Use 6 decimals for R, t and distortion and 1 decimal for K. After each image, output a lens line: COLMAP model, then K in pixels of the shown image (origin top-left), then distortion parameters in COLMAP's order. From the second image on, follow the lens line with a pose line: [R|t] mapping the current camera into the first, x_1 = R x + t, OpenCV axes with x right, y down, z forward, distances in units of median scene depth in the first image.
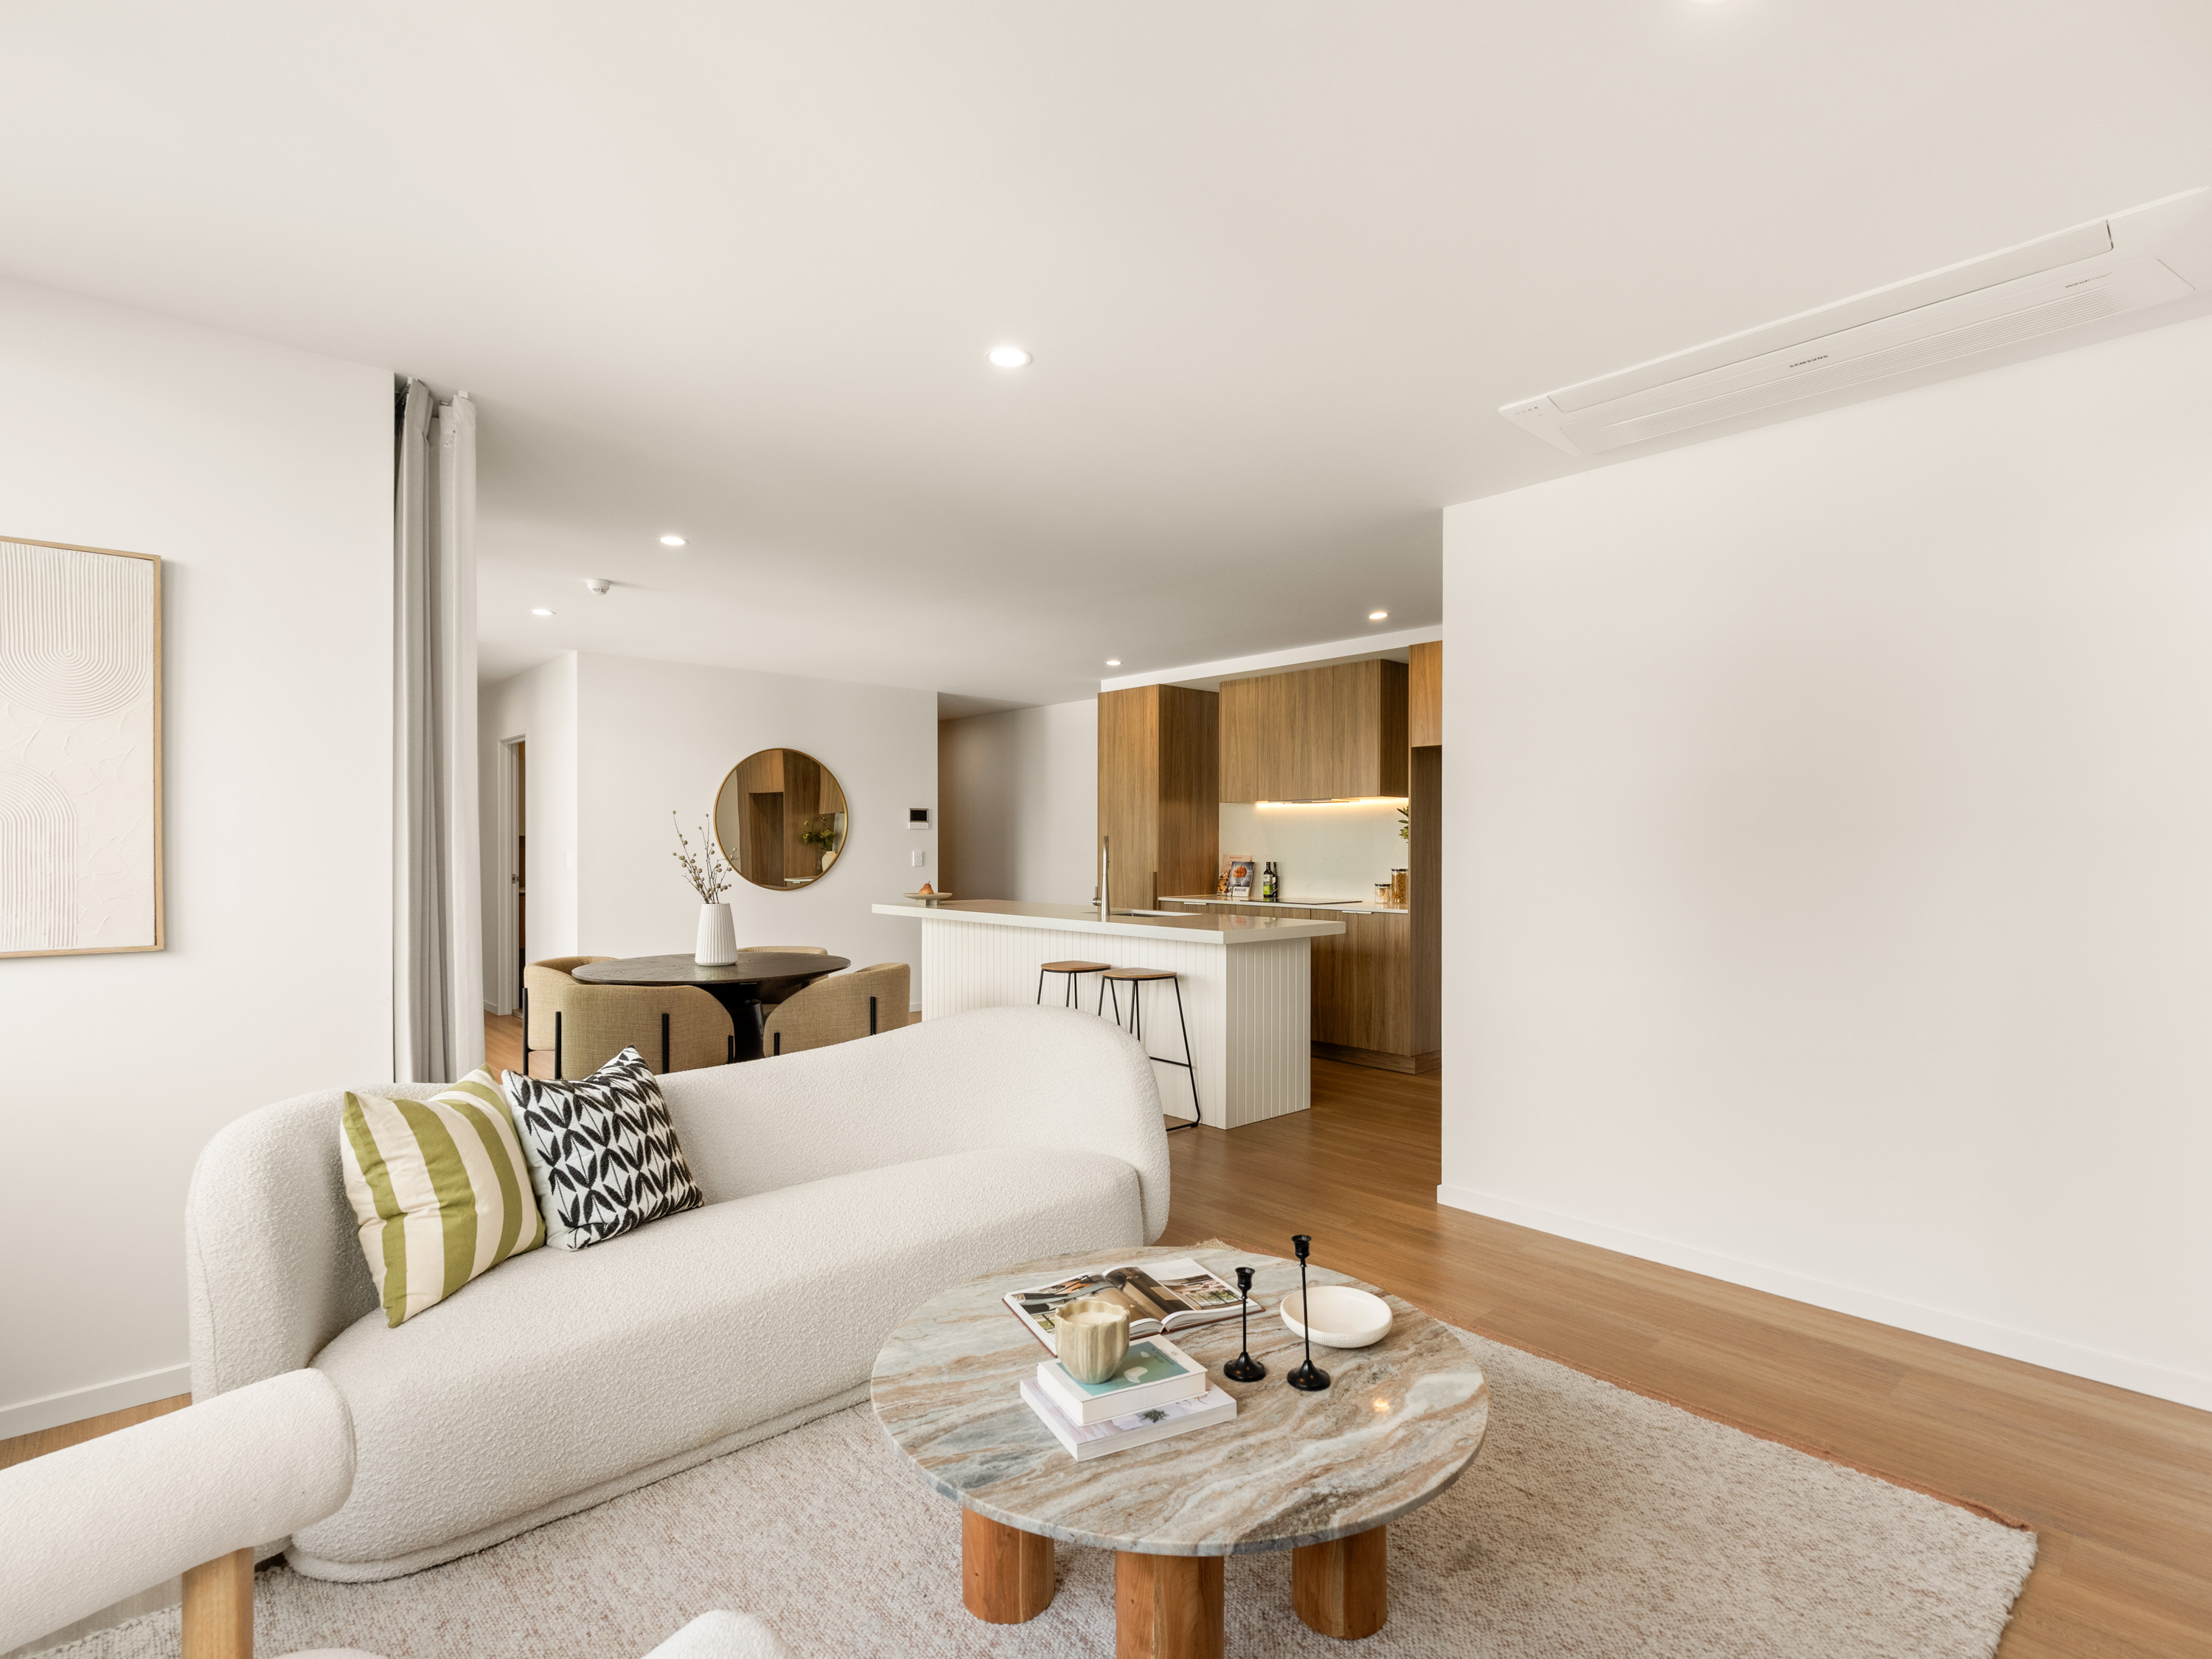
lens RADIAL K [[1095.8, 0, 1115.3], [0, 1095.8, 839.8], [0, 0, 1]] dist [0.008121, -0.000364]
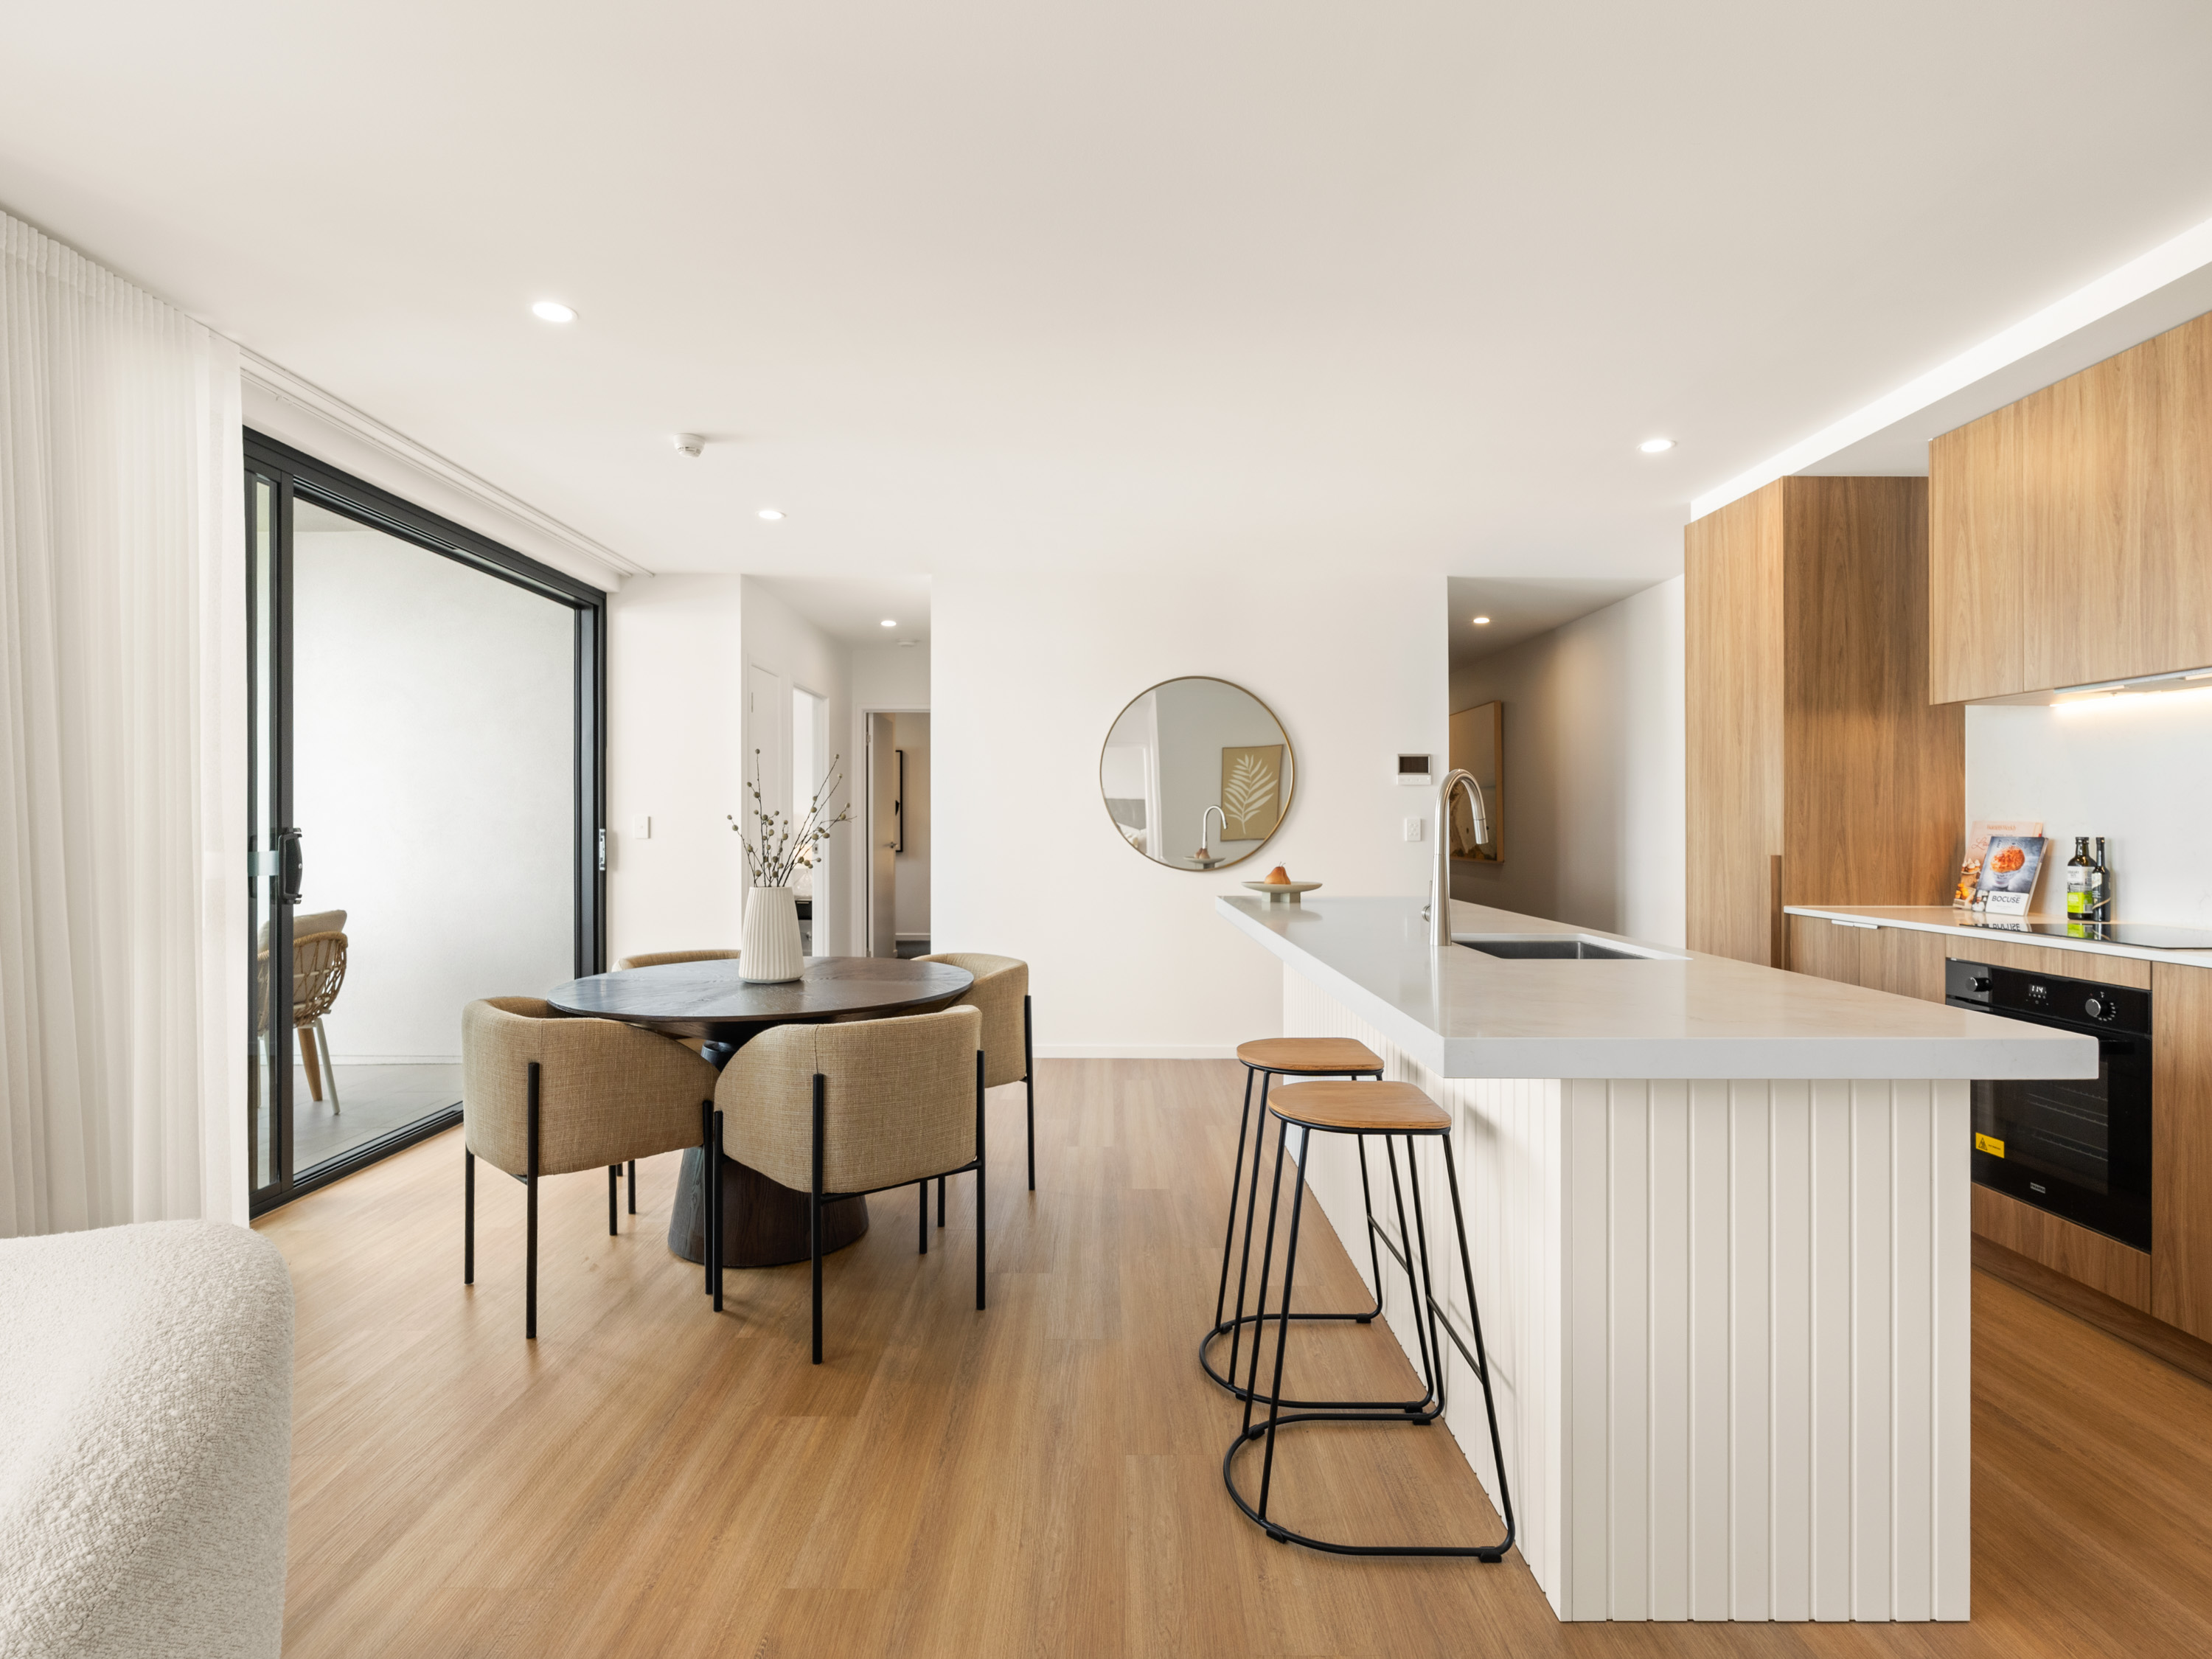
lens RADIAL K [[1095.8, 0, 1115.1], [0, 1095.8, 820.4], [0, 0, 1]] dist [0.008121, -0.000364]
pose [[0.742705, -0.003276, -0.669611, 0.147799], [0.004397, 0.999990, -0.000016, 0.012200], [0.669605, -0.002932, 0.742712, 0.428232]]
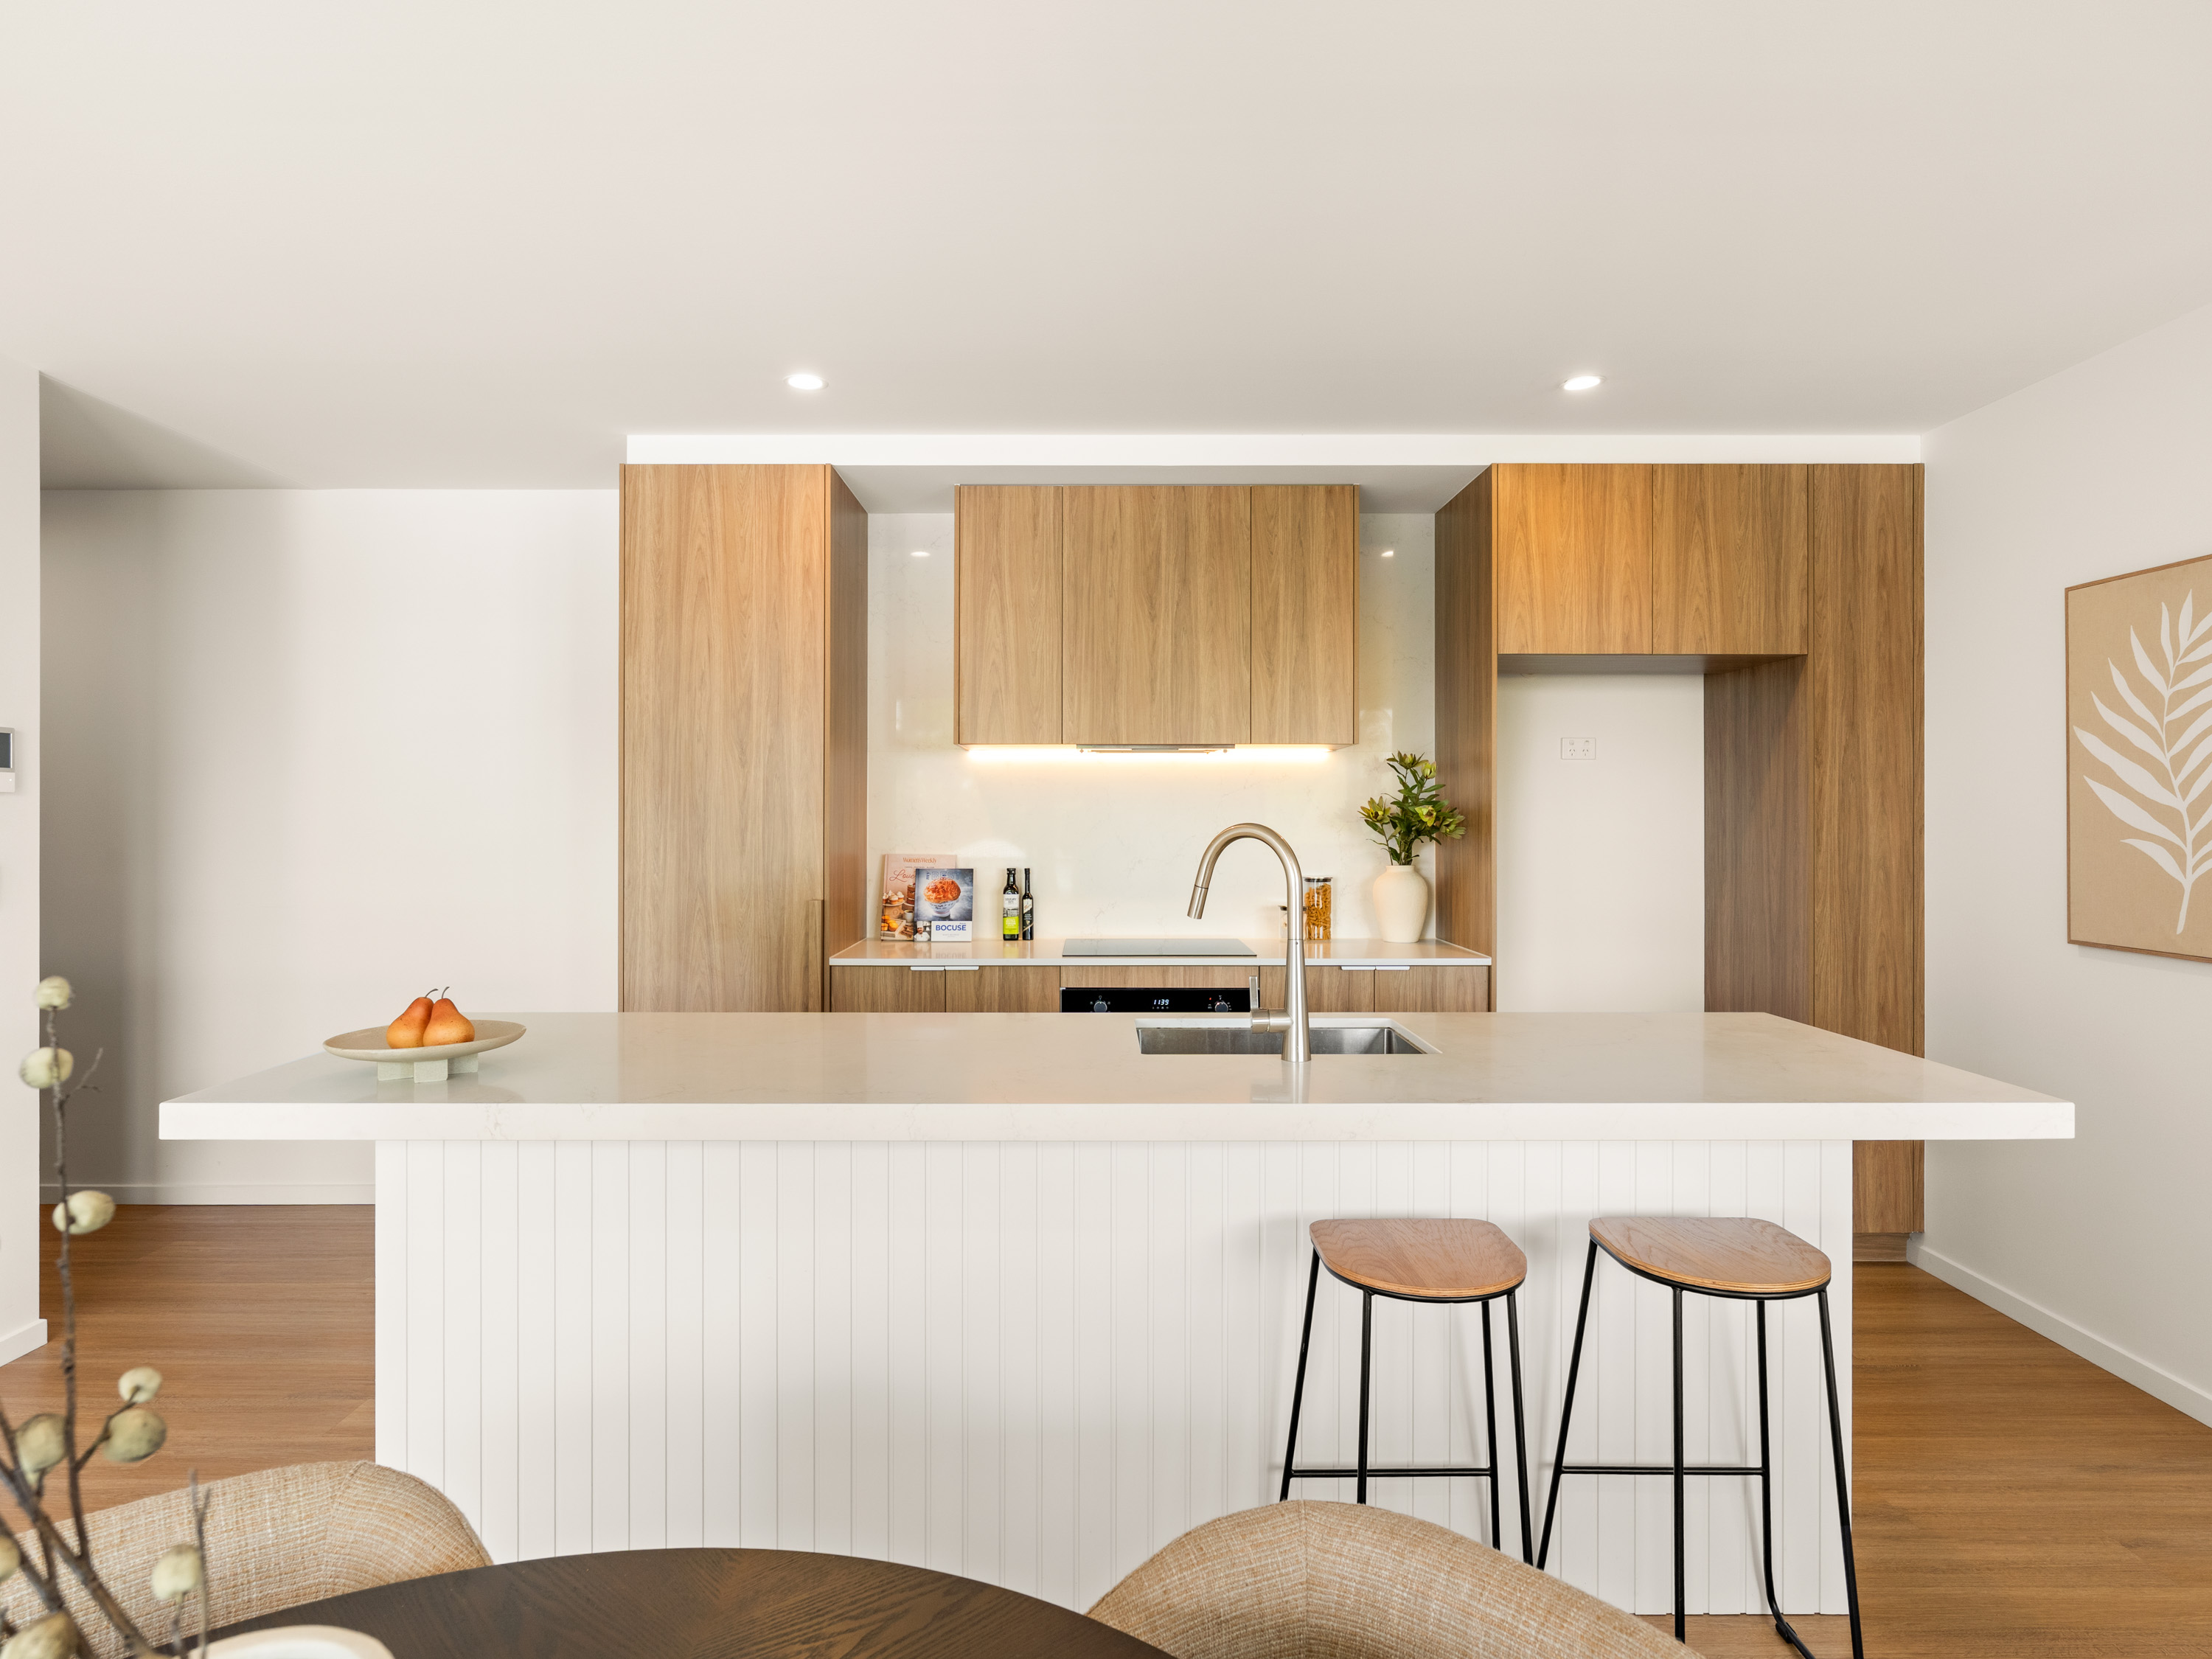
lens RADIAL K [[1261.4, 0, 1085.6], [0, 1261.4, 815.7], [0, 0, 1]] dist [-0.011745, 0.002545]
pose [[0.682254, -0.000491, 0.731115, -0.255074], [-0.003358, 0.999987, 0.003805, -0.005833], [-0.731108, -0.005051, 0.682244, 0.587307]]
